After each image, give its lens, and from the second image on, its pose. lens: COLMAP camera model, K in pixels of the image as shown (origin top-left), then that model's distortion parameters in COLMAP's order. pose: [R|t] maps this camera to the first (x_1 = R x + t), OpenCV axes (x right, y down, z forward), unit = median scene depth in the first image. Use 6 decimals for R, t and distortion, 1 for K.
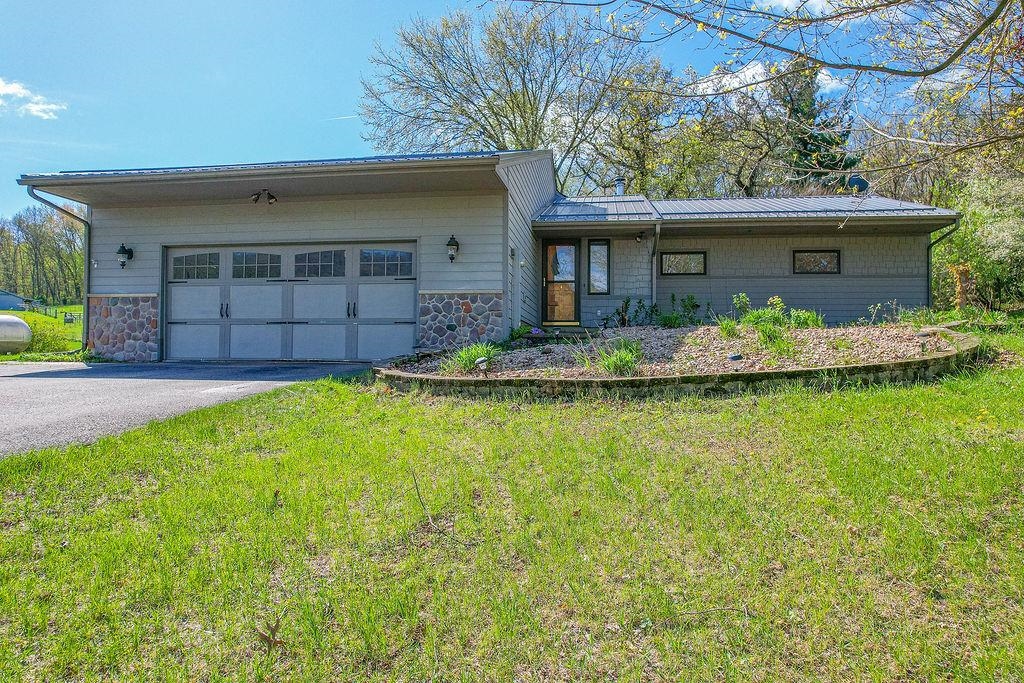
lens RADIAL K [[656.8, 0, 509.8], [0, 656.8, 345.1], [0, 0, 1]] dist [-0.056327, 0.047671]
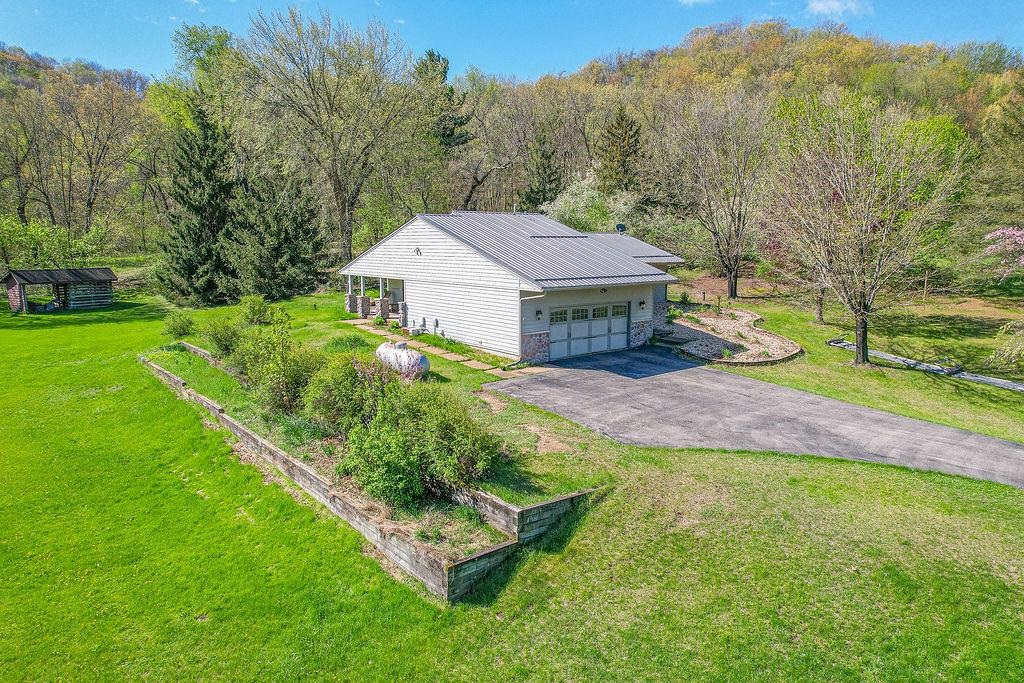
lens RADIAL K [[656.8, 0, 508.1], [0, 656.8, 338.5], [0, 0, 1]] dist [-0.056327, 0.047671]
pose [[0.673159, -0.117746, 0.730064, -2.267450], [-0.015676, 0.984749, 0.173275, -0.436700], [-0.739332, -0.128086, 0.661047, -0.364958]]
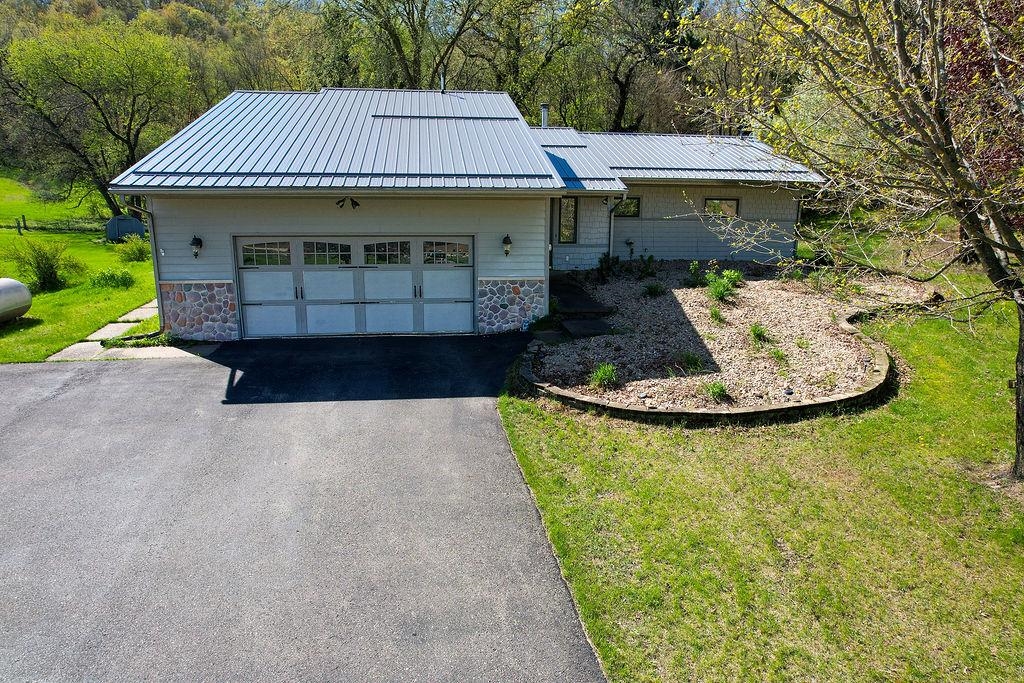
lens RADIAL K [[656.8, 0, 514.4], [0, 656.8, 345.9], [0, 0, 1]] dist [-0.056327, 0.047671]
pose [[0.960195, -0.062181, 0.272322, -0.393737], [-0.006455, 0.969709, 0.244179, -0.246101], [-0.279257, -0.236217, 0.930708, -0.194932]]
